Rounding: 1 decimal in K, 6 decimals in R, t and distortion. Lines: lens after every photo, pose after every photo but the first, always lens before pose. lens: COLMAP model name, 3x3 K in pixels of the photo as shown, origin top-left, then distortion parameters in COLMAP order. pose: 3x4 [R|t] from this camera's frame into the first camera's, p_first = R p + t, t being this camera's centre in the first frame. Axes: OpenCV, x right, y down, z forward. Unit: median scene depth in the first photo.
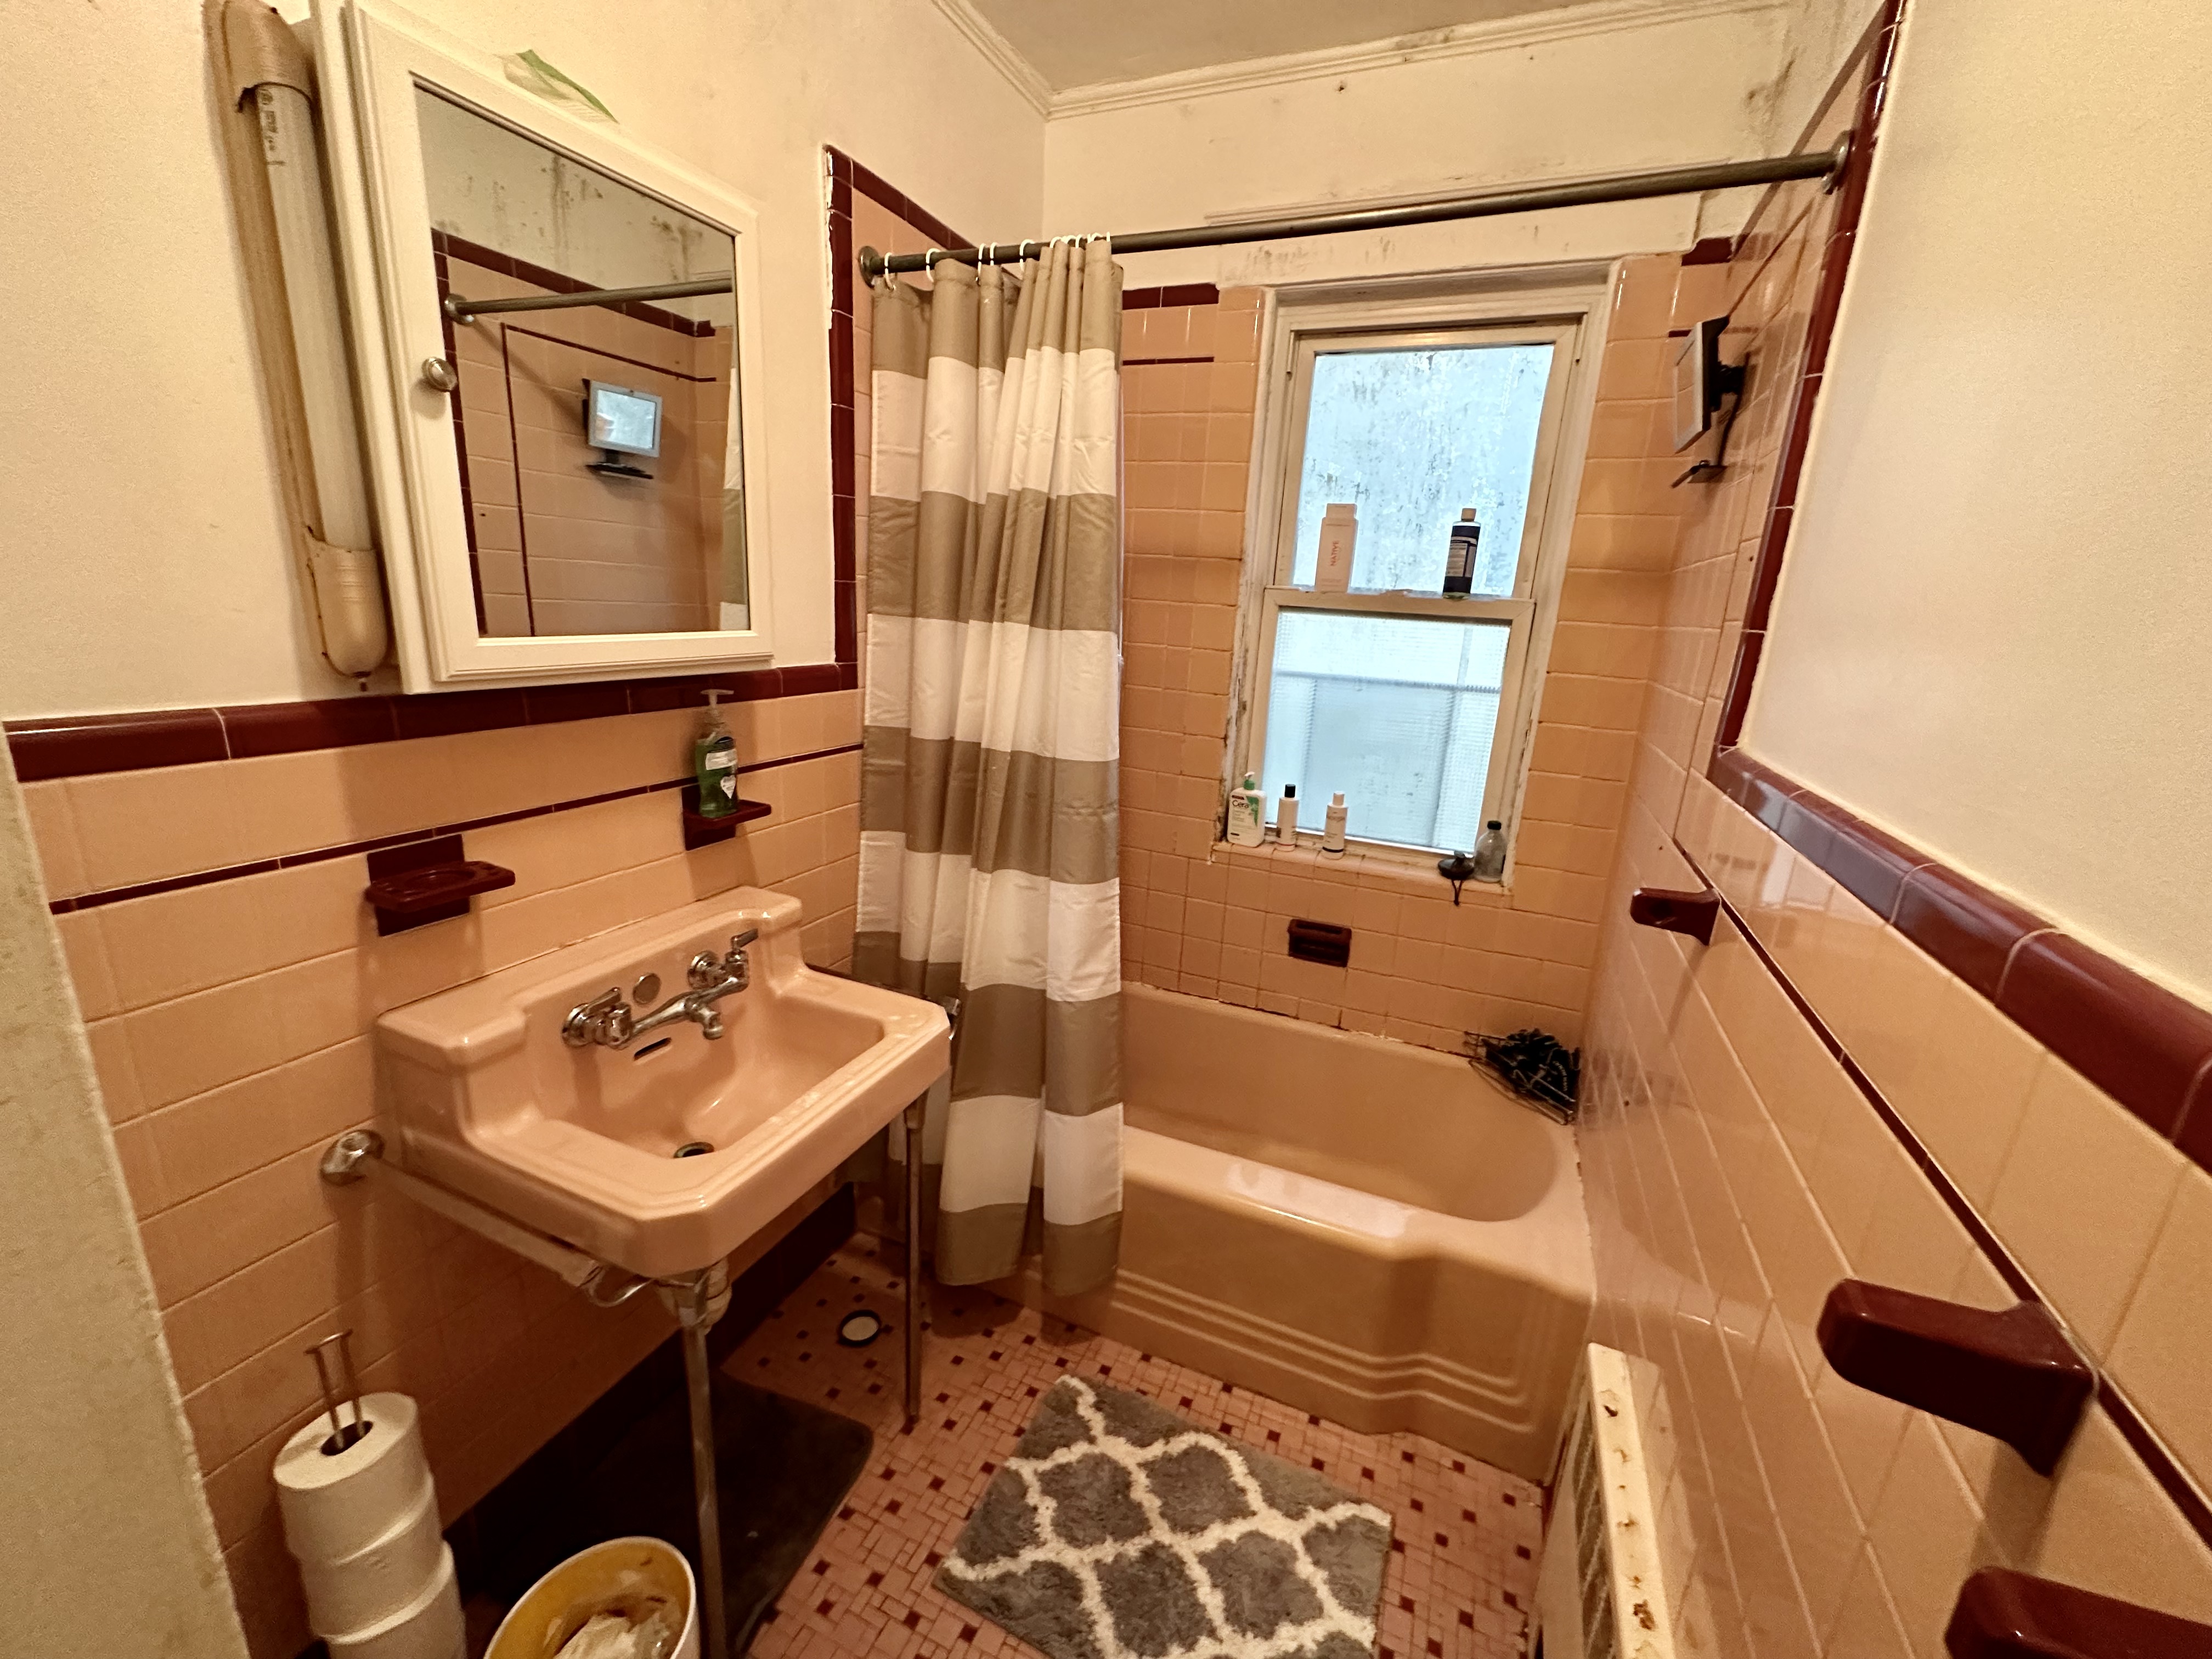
lens RADIAL K [[879.0, 0, 1108.1], [0, 879.0, 814.4], [0, 0, 1]] dist [-0.004611, 0.000478]
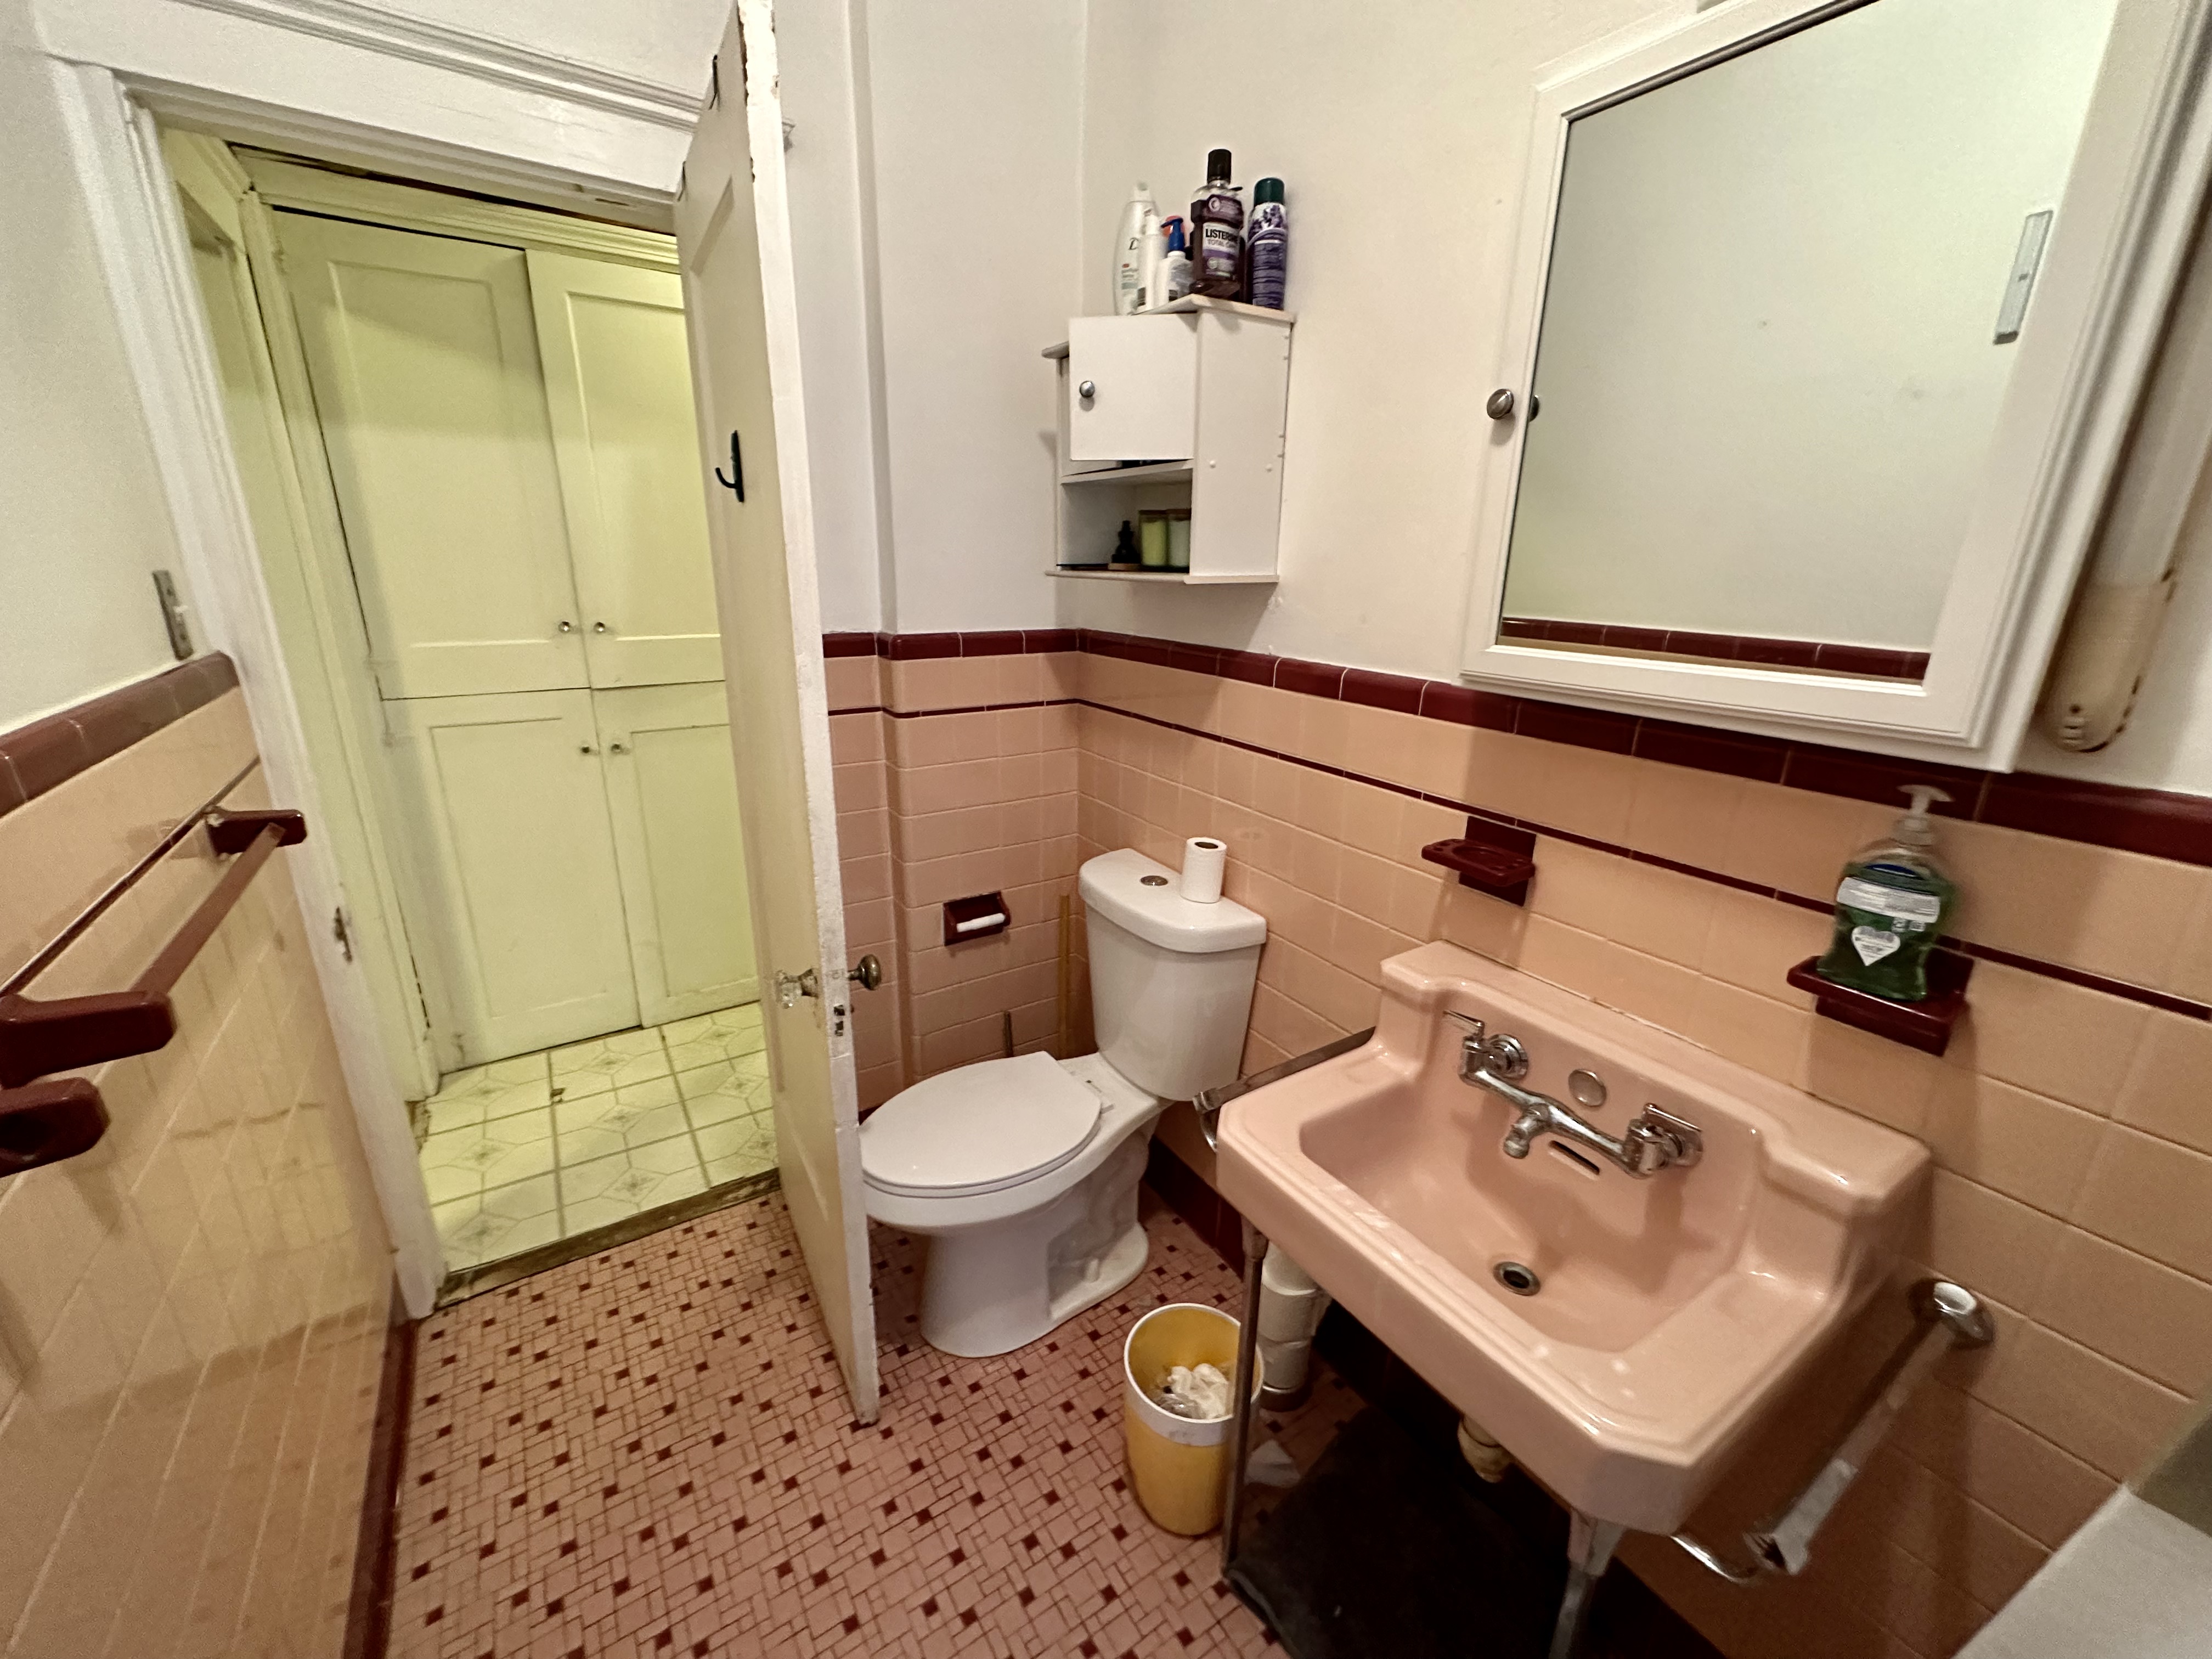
lens RADIAL K [[879.0, 0, 1105.8], [0, 879.0, 837.6], [0, 0, 1]] dist [-0.004611, 0.000478]
pose [[-0.558418, 0.171583, -0.811621, 0.439728], [-0.266387, 0.889470, 0.371323, -0.240685], [0.785625, 0.423559, -0.450989, 1.113824]]
